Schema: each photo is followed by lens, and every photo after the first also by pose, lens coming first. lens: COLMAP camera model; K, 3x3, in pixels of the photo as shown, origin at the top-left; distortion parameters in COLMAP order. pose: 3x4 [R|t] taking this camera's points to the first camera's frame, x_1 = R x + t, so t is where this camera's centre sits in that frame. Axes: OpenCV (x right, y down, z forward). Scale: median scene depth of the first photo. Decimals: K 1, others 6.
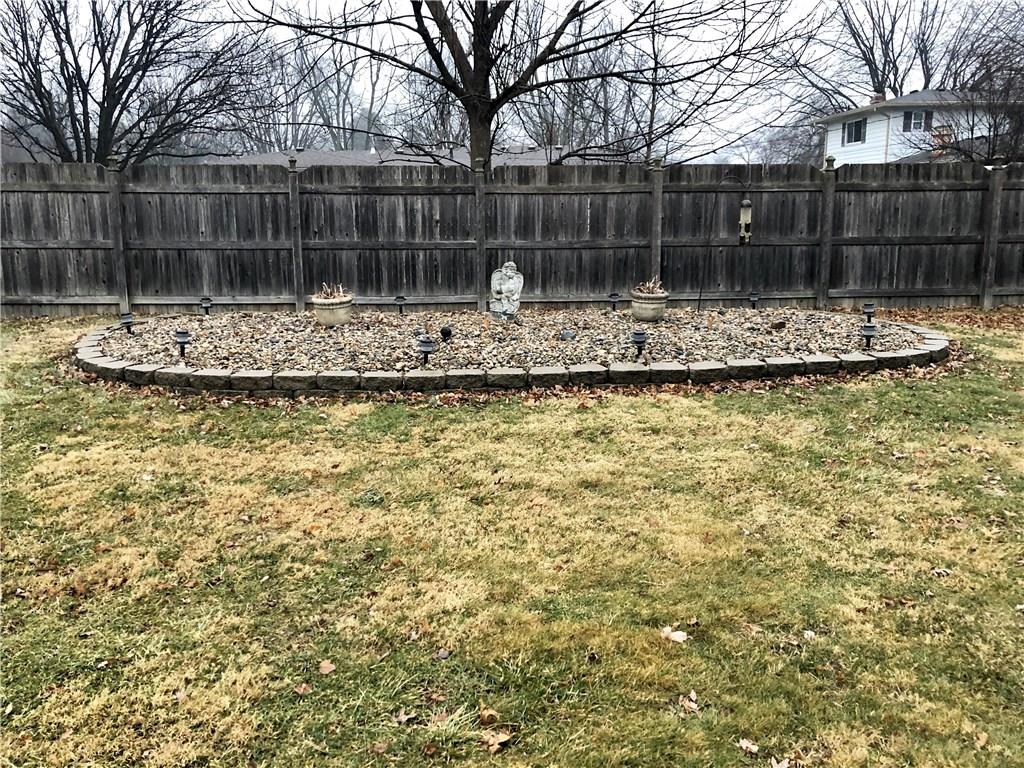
lens RADIAL K [[830.7, 0, 516.9], [0, 830.7, 383.6], [0, 0, 1]] dist [0.029179, -0.041770]
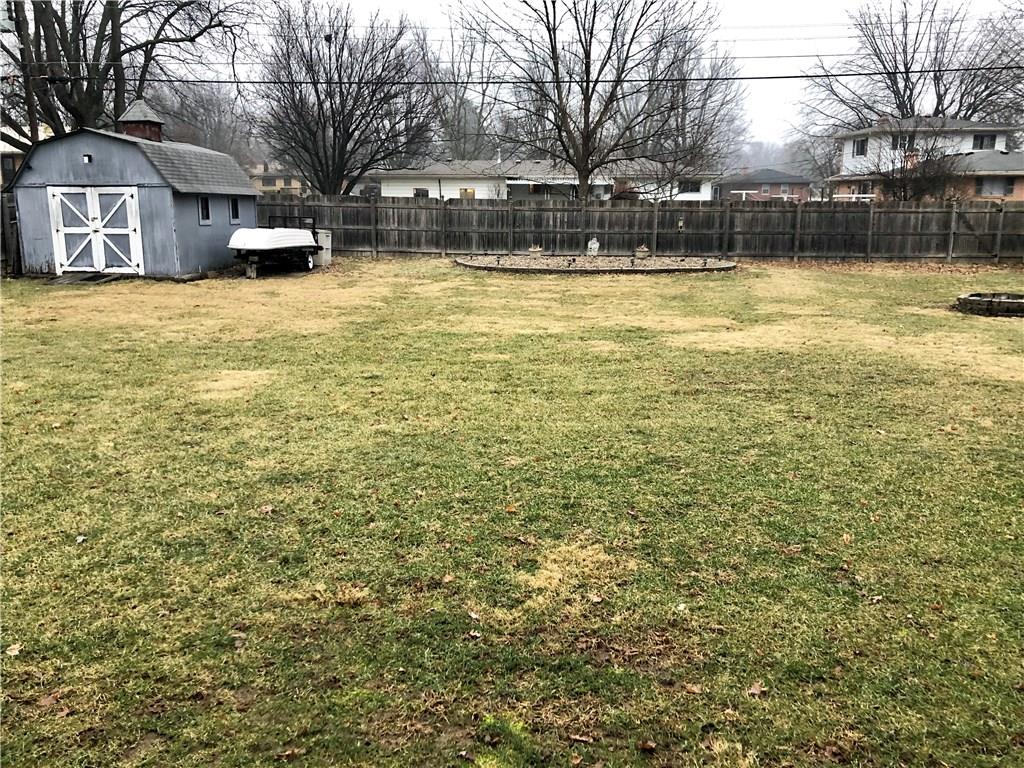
lens RADIAL K [[830.7, 0, 508.0], [0, 830.7, 386.8], [0, 0, 1]] dist [0.029179, -0.041770]
pose [[0.993856, 0.035687, -0.104771, 0.010469], [-0.033229, 0.999132, 0.025117, 0.242383], [0.105577, -0.021481, 0.994179, -1.511717]]
